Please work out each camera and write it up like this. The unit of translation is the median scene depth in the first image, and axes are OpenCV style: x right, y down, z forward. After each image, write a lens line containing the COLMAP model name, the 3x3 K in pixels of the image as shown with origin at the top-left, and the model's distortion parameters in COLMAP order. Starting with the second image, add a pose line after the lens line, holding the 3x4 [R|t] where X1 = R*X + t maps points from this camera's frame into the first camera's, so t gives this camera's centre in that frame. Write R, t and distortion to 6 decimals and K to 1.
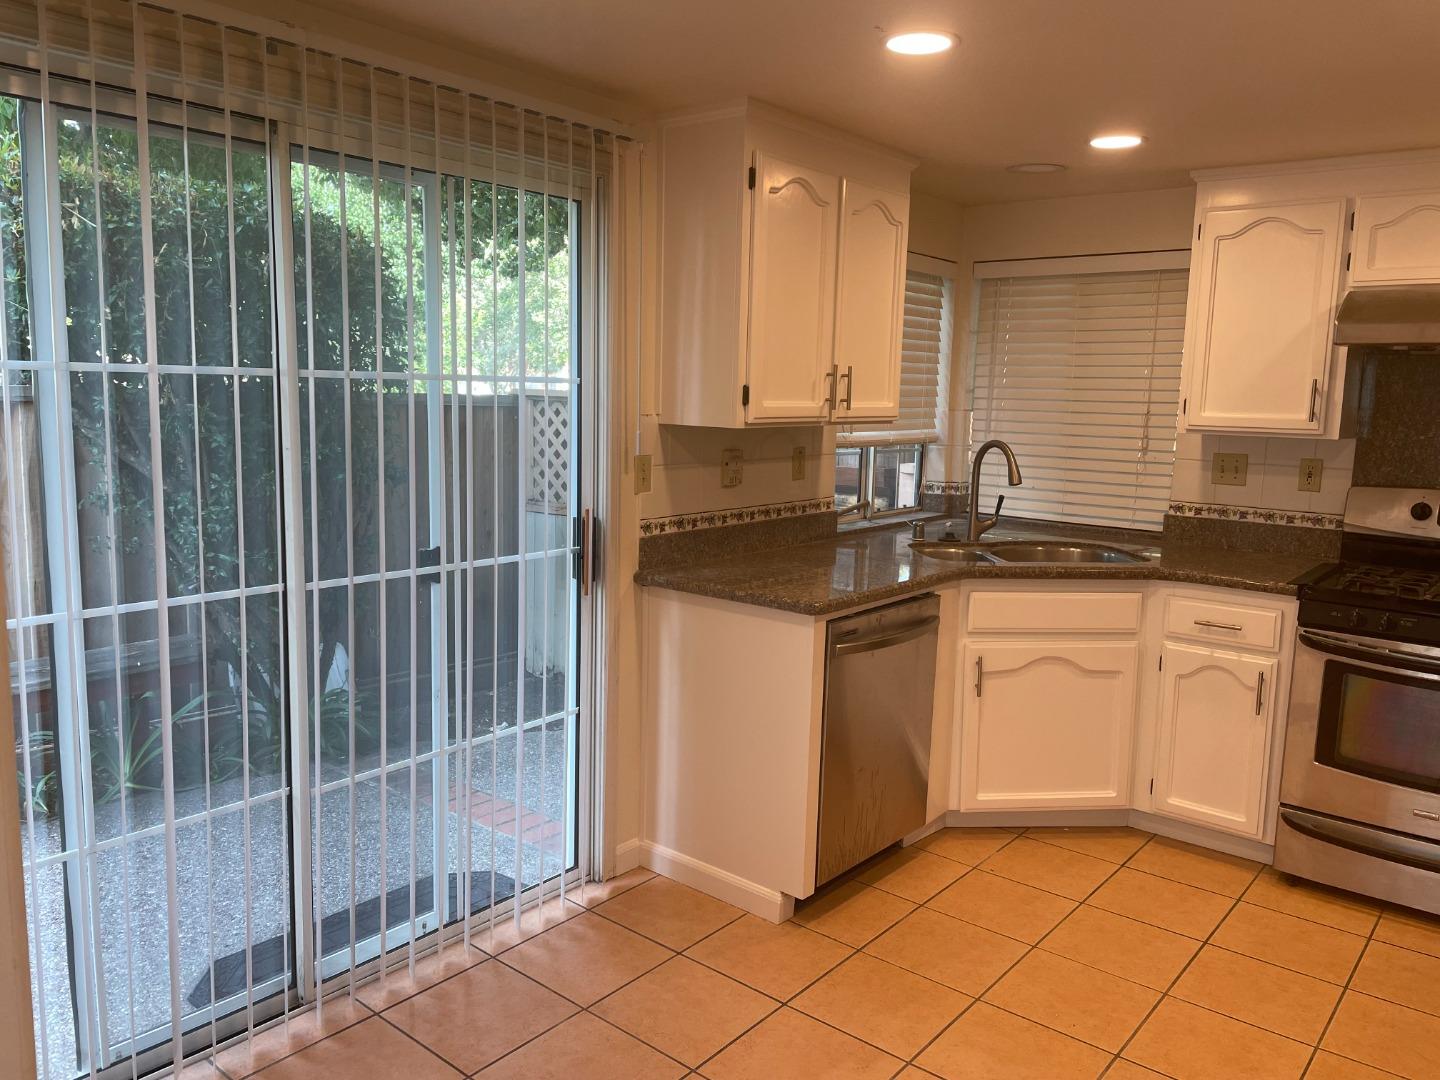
lens RADIAL K [[1070.8, 0, 719.5], [0, 1070.8, 529.2], [0, 0, 1]] dist [0.114863, -0.152092]
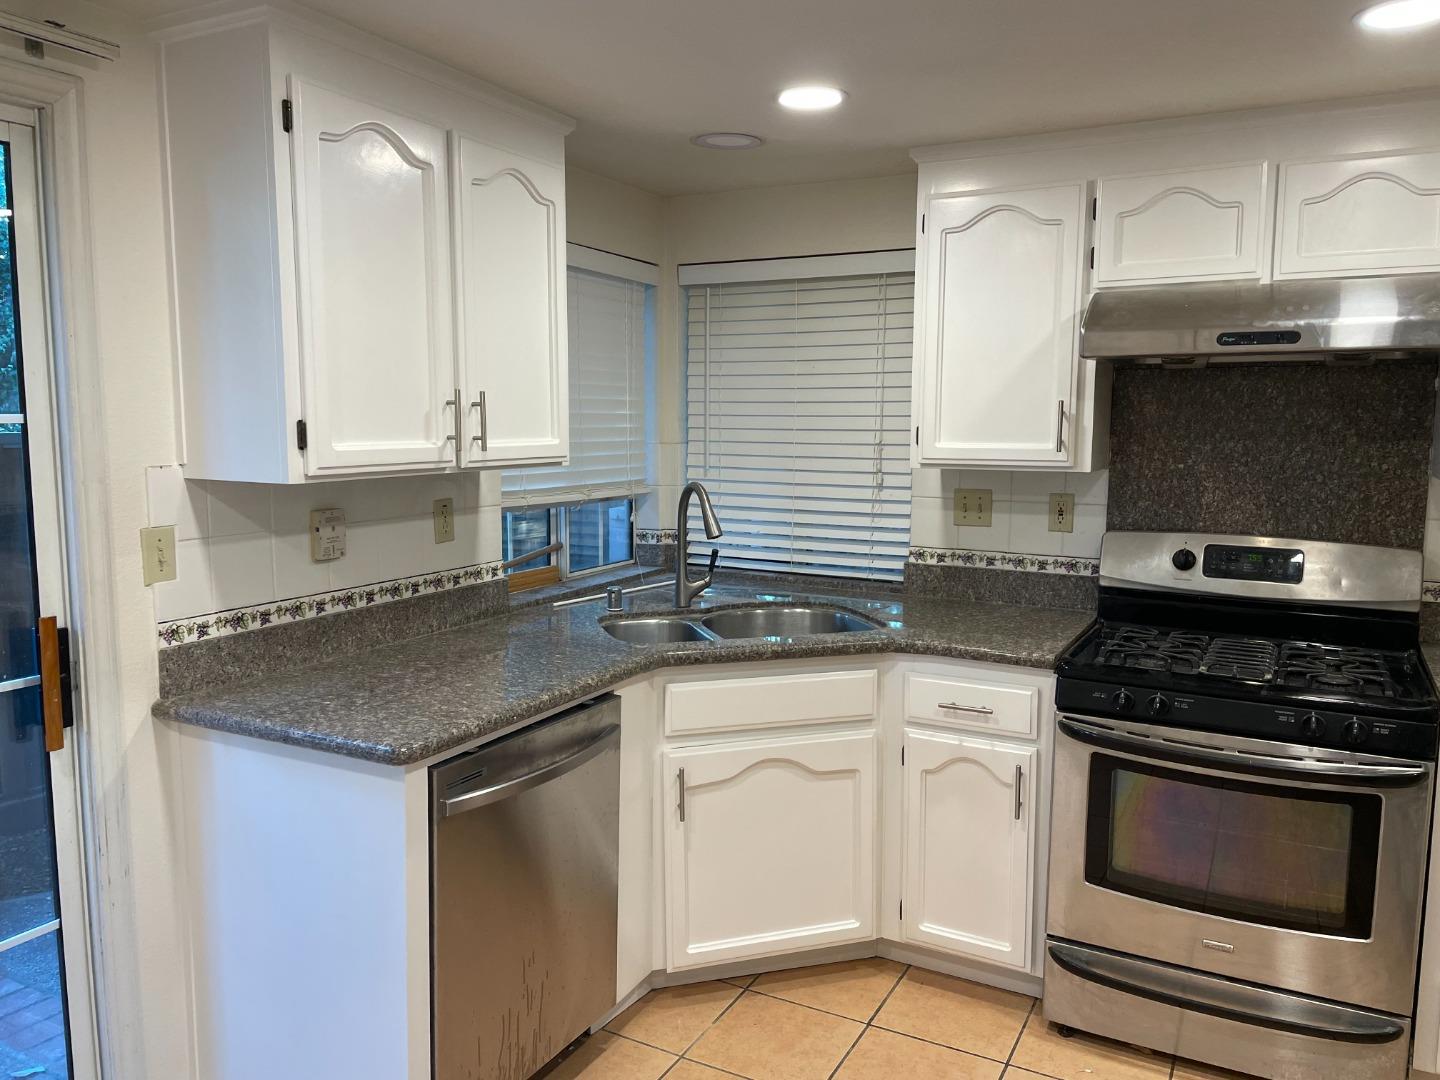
lens RADIAL K [[1070.8, 0, 719.5], [0, 1070.8, 529.2], [0, 0, 1]] dist [0.114863, -0.152092]
pose [[0.981414, -0.040293, 0.187622, 0.132524], [0.044182, 0.998886, -0.016588, -0.037367], [-0.186745, 0.024569, 0.982101, 0.243899]]
